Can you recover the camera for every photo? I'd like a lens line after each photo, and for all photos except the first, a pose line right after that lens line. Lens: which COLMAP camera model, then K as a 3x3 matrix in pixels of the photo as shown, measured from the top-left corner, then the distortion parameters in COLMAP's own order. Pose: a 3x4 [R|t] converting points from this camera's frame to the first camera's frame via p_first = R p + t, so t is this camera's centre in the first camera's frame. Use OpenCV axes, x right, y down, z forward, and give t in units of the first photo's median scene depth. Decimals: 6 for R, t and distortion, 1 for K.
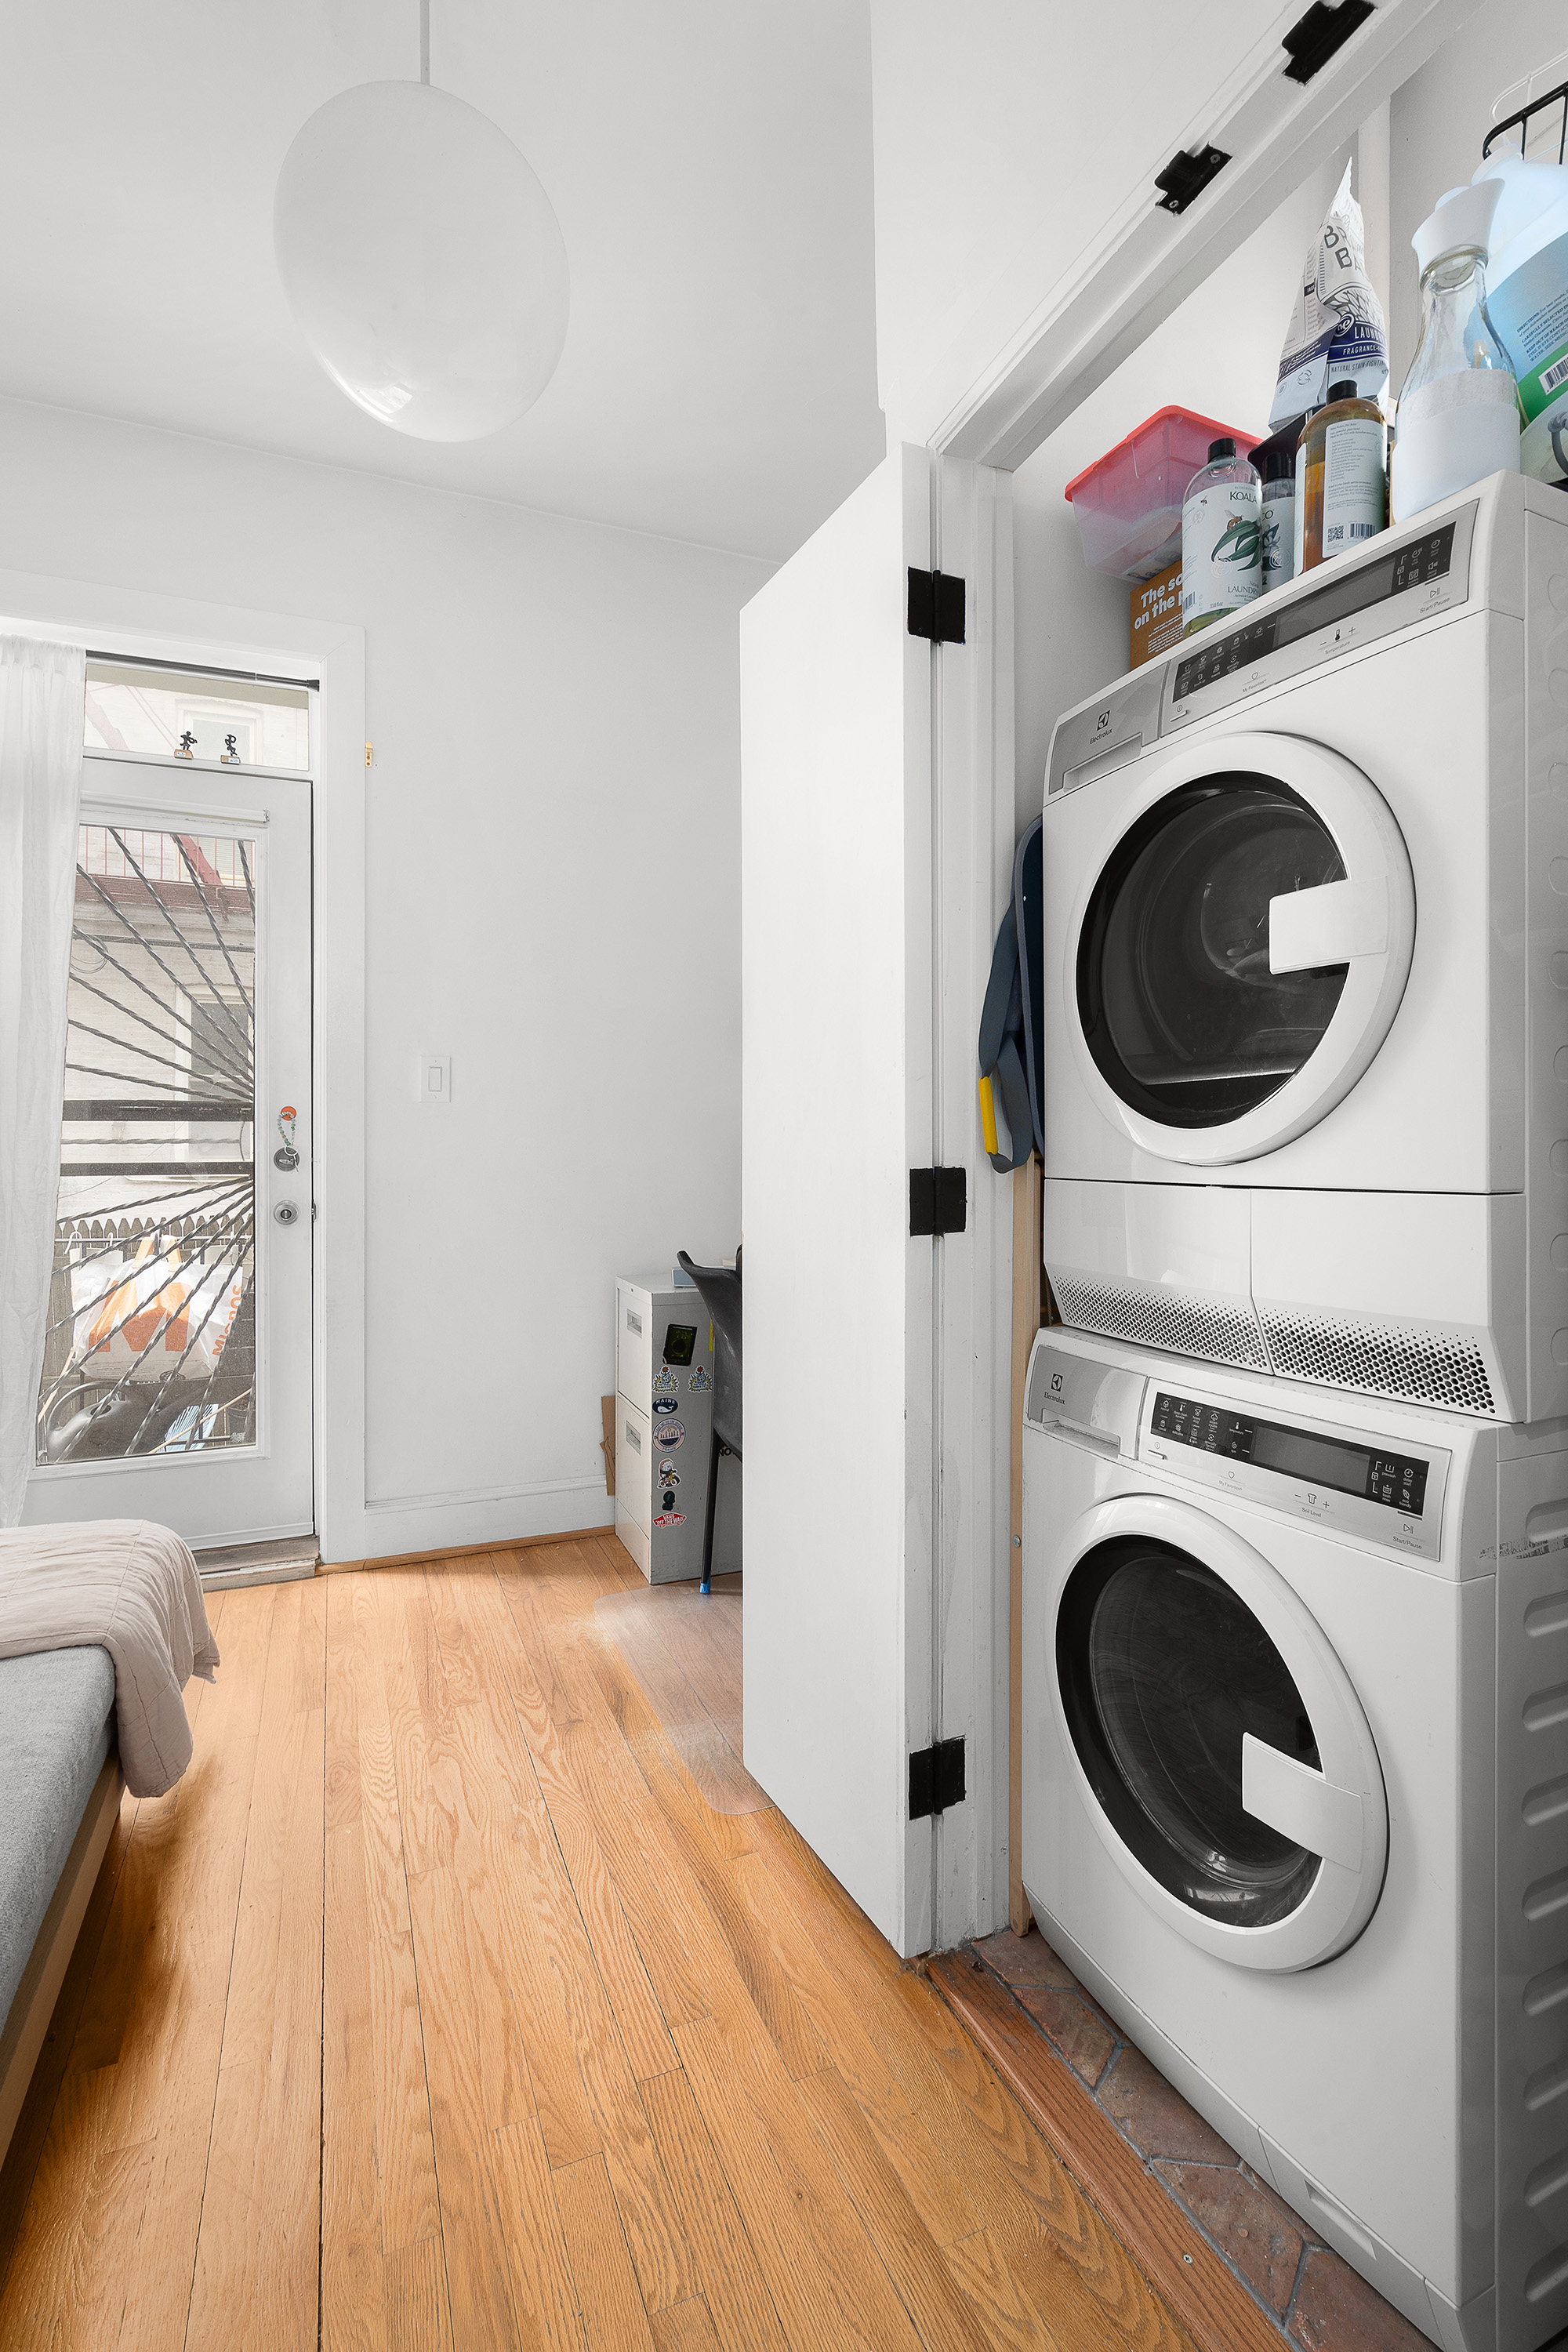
lens RADIAL K [[1088.2, 0, 767.7], [0, 1088.2, 1158.7], [0, 0, 1]] dist [-0.001989, -0.000165]
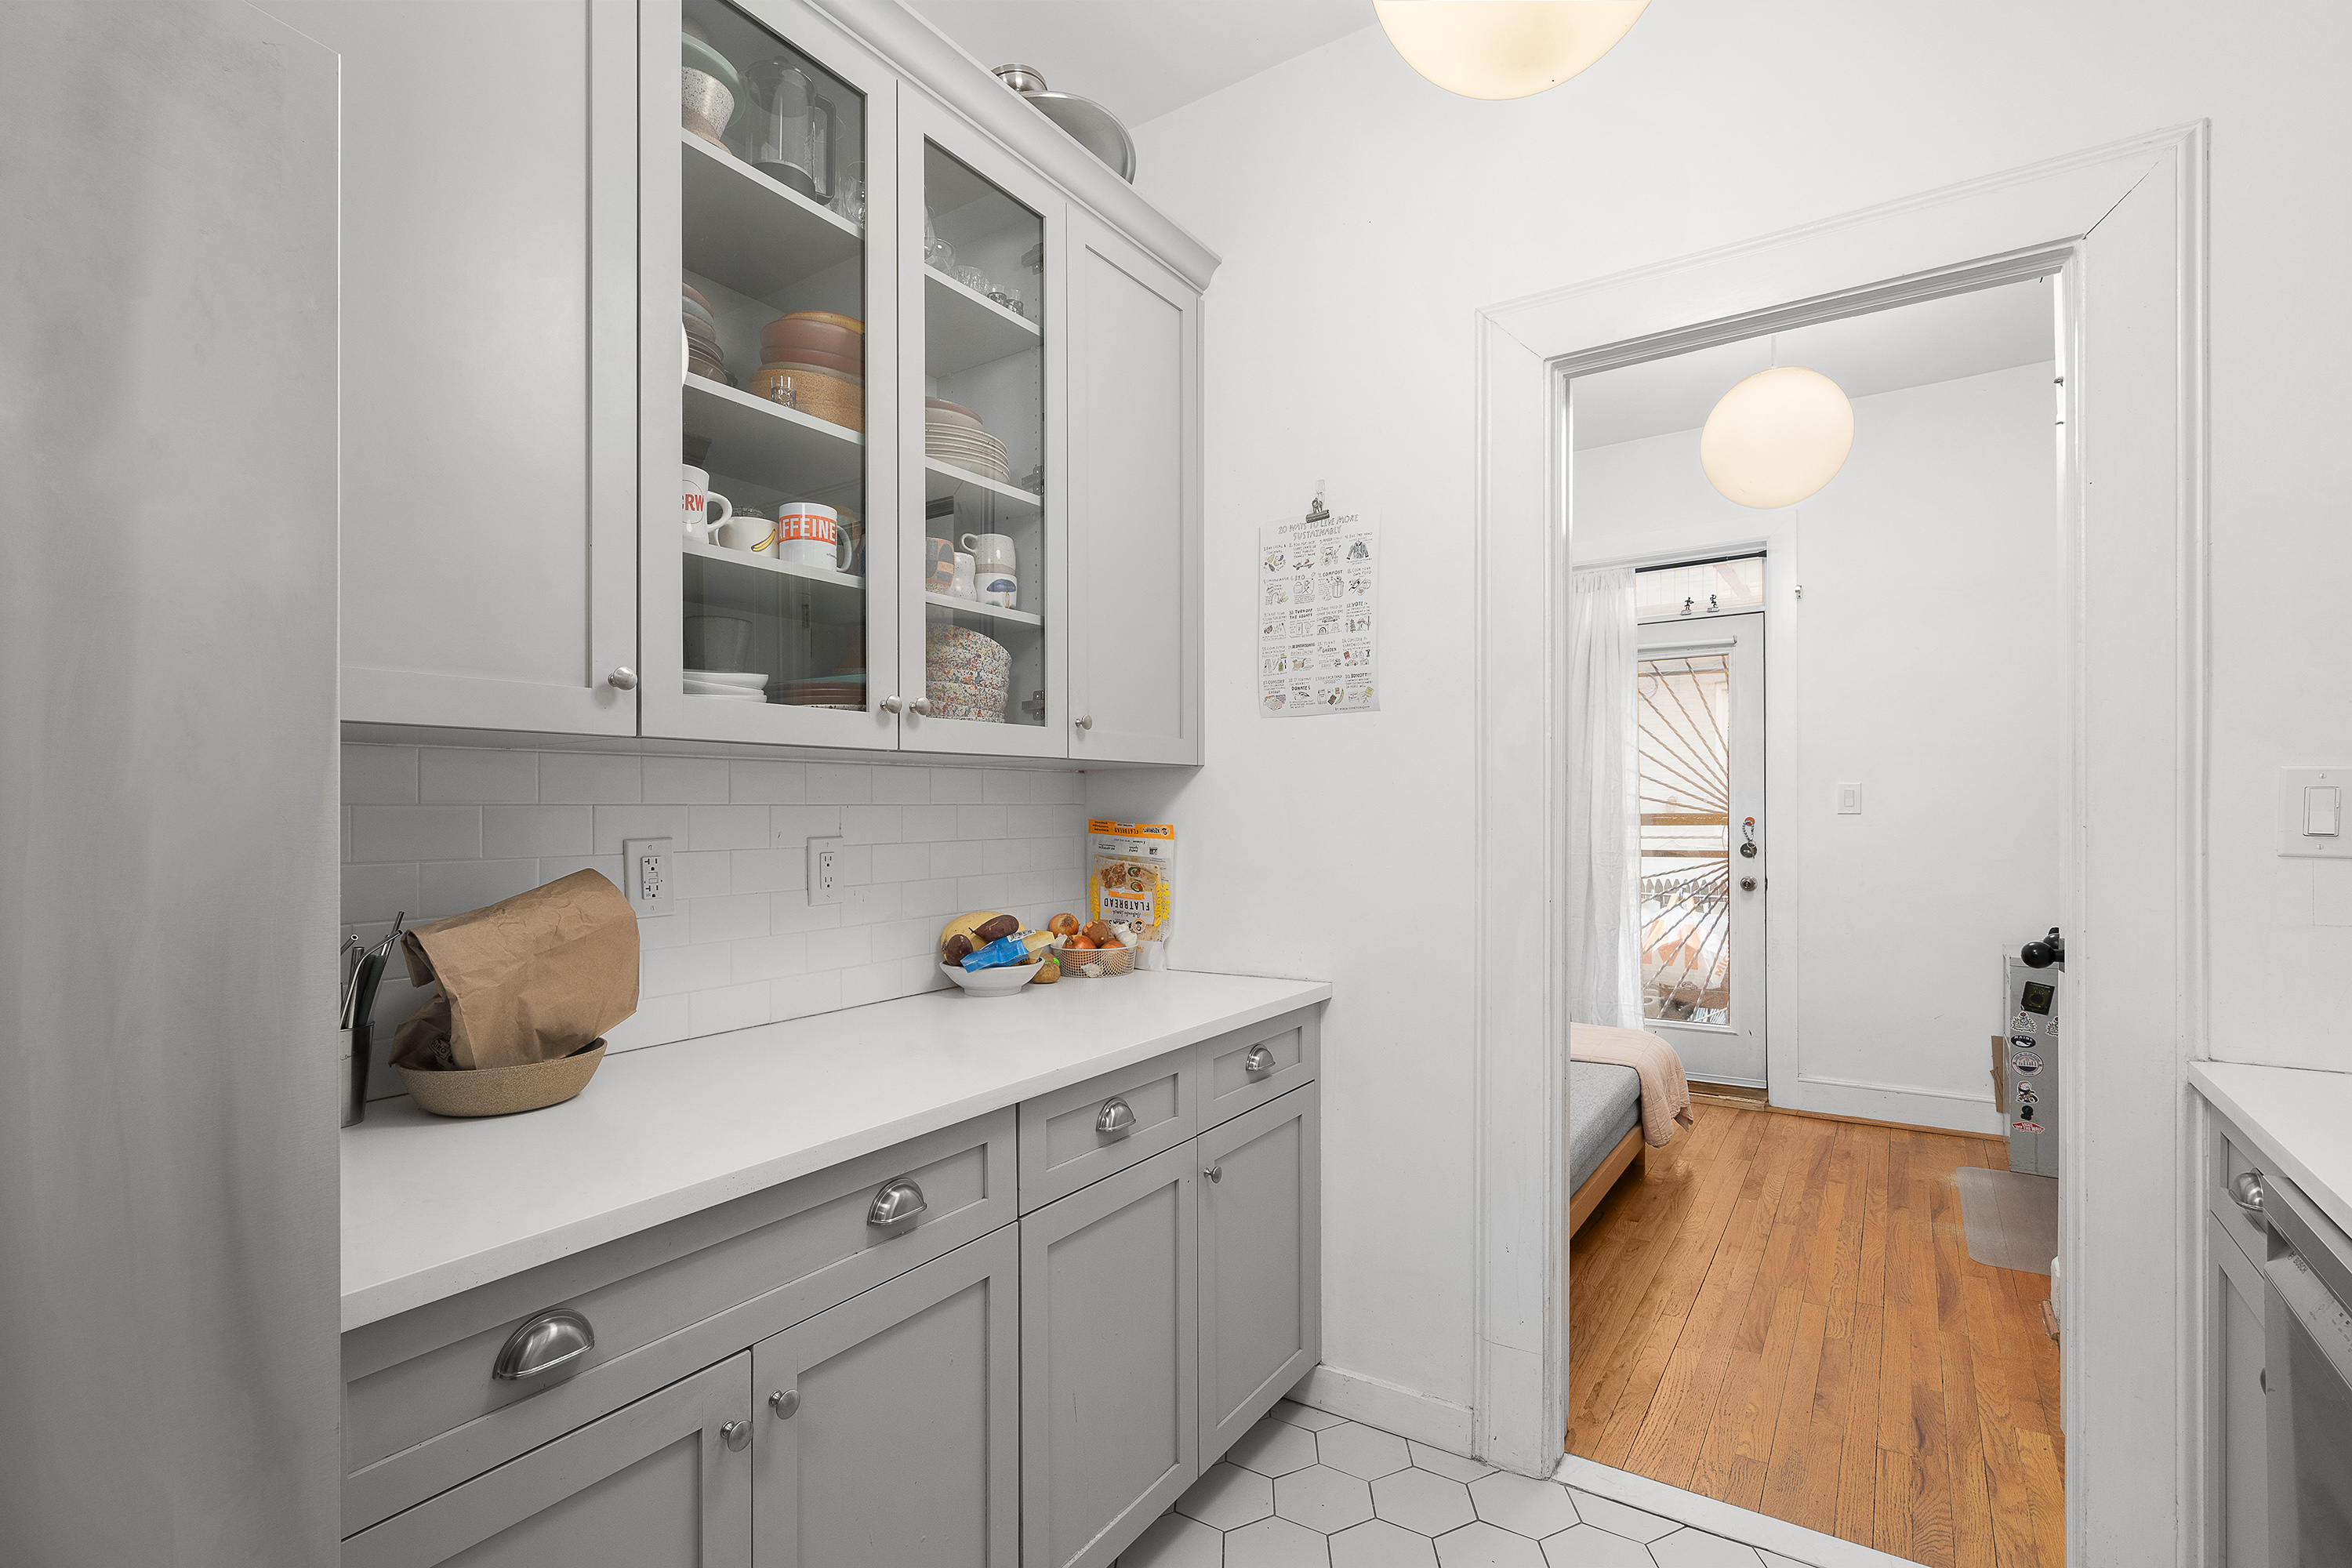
lens RADIAL K [[1088.2, 0, 1196.8], [0, 1088.2, 813.4], [0, 0, 1]] dist [-0.001989, -0.000165]
pose [[0.578308, -0.000991, -0.815818, 0.409442], [-0.000551, 0.999999, -0.001605, -0.052596], [0.815819, 0.001378, 0.578306, -0.610883]]
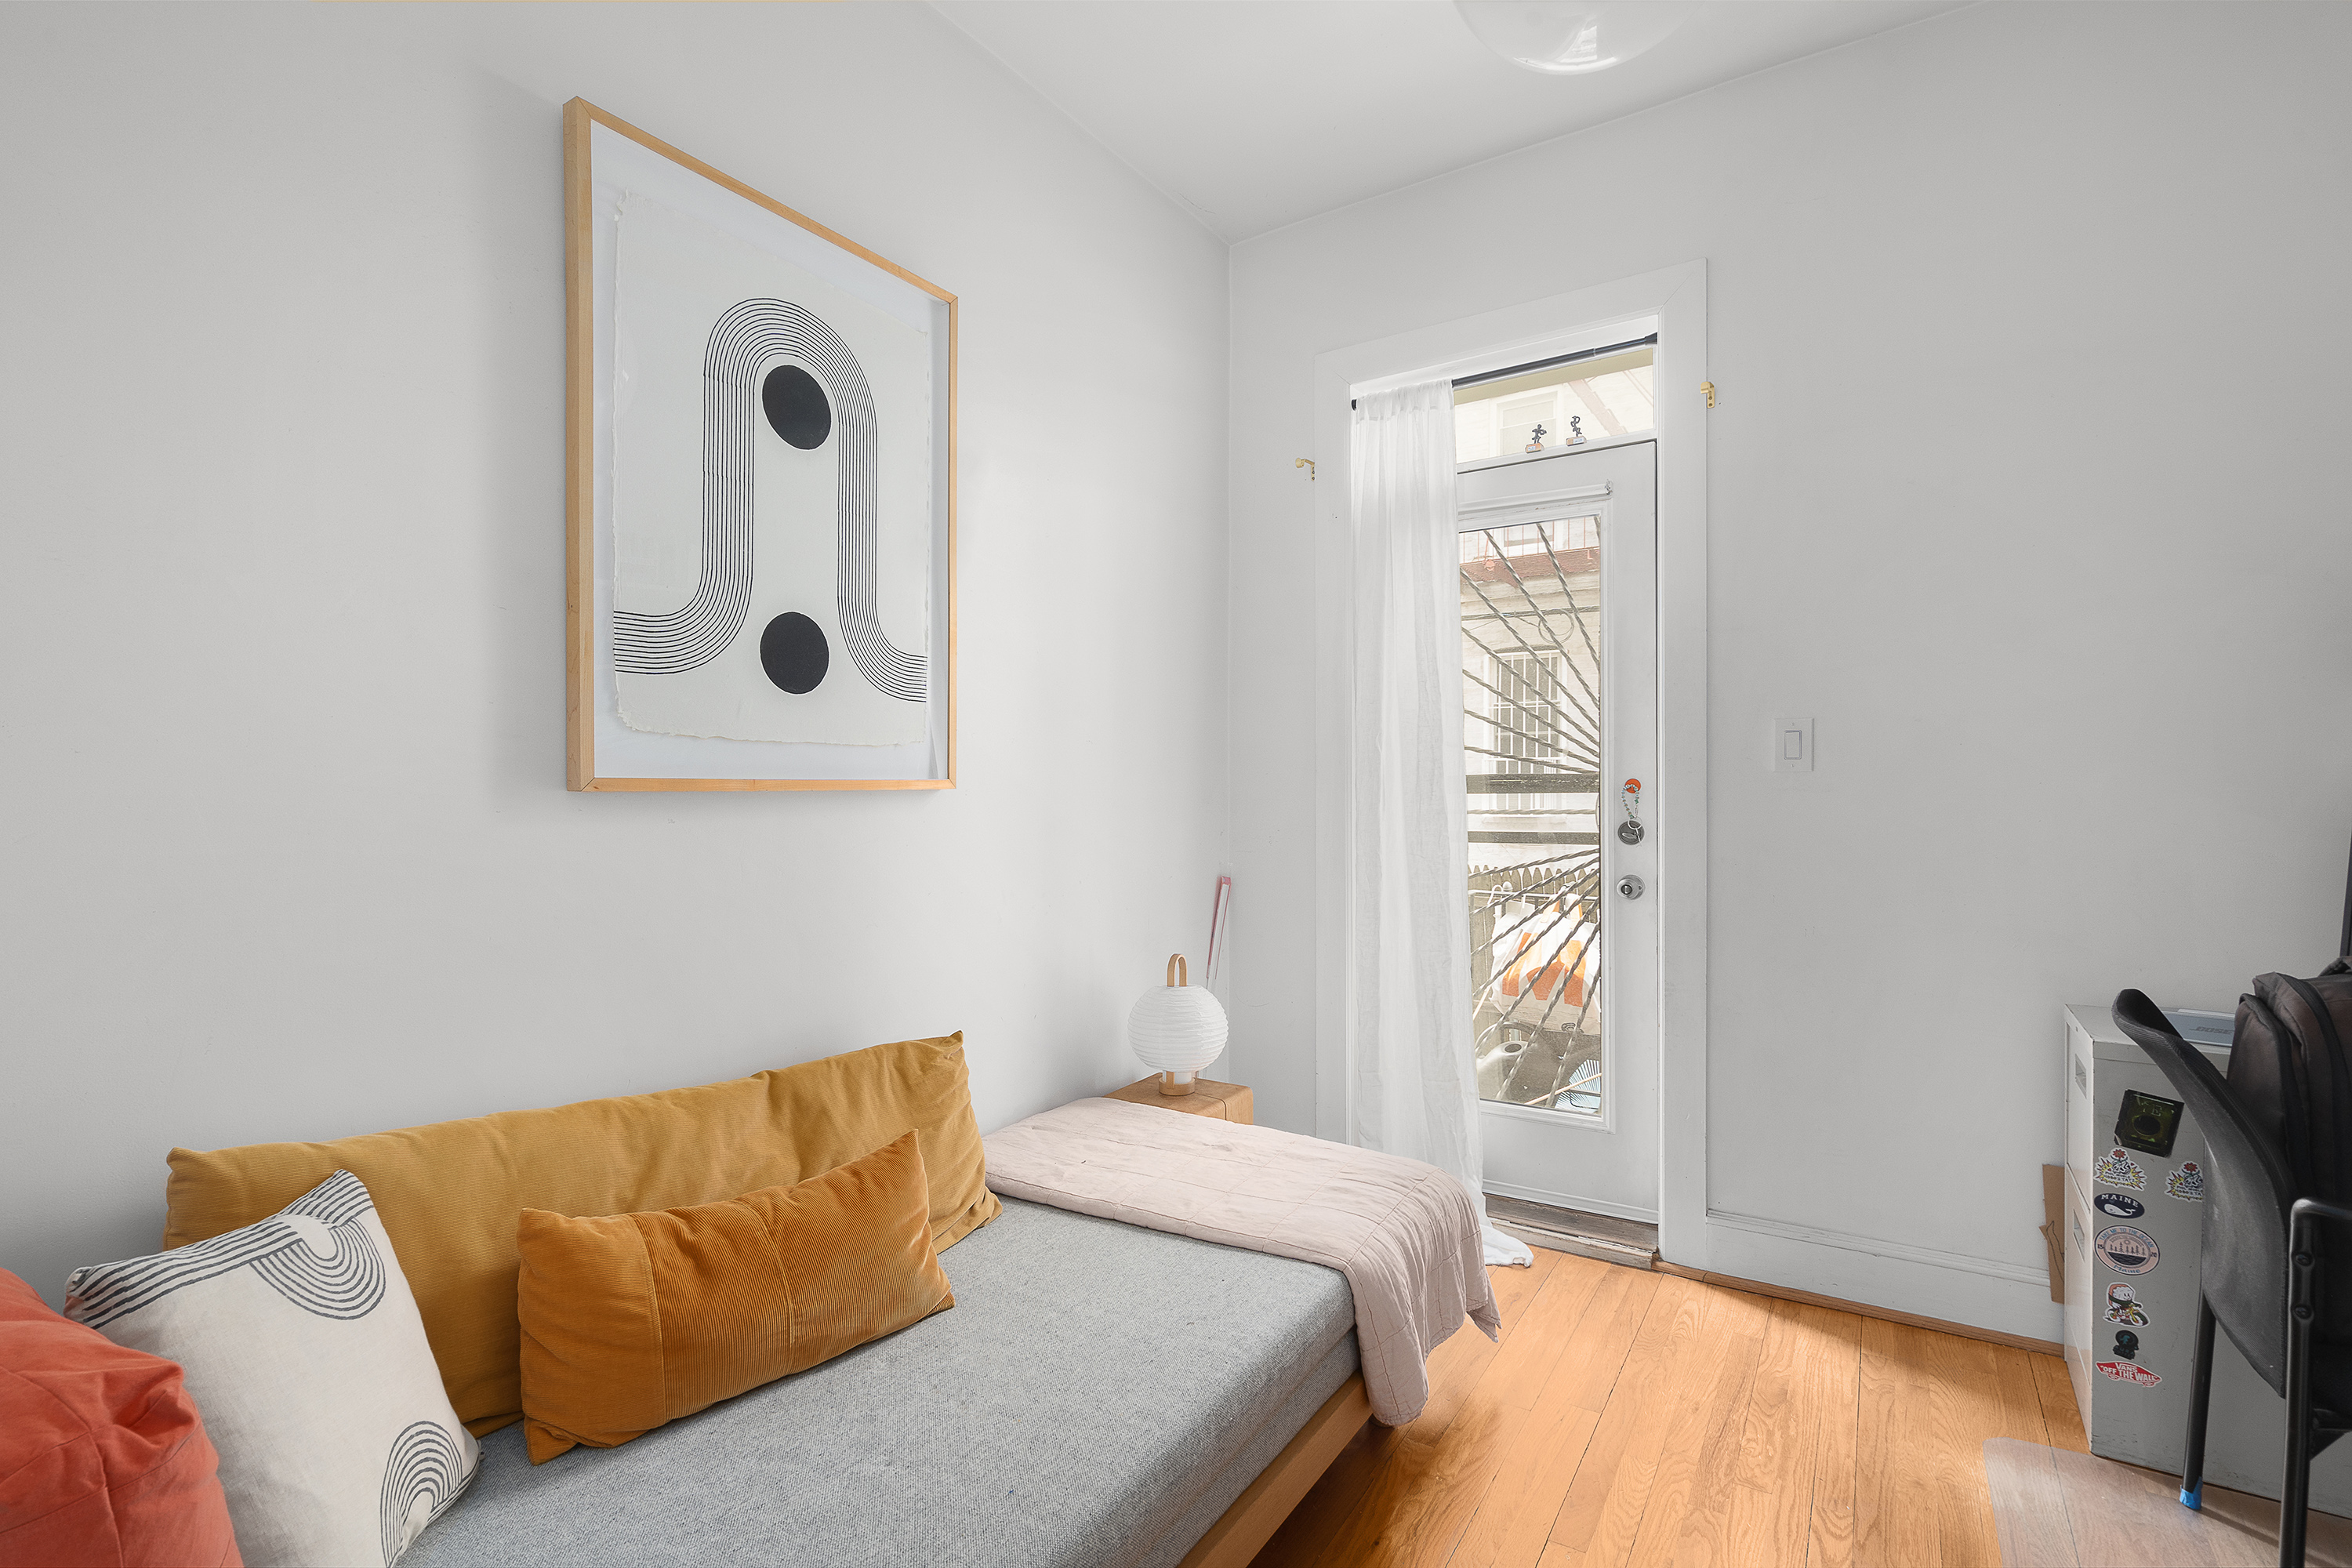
lens RADIAL K [[1088.2, 0, 1161.5], [0, 1088.2, 794.5], [0, 0, 1]] dist [-0.001989, -0.000165]
pose [[0.574695, 0.002462, -0.818364, 0.120387], [-0.005999, 0.999981, -0.001205, -0.031168], [0.818346, 0.005601, 0.574699, 0.097307]]
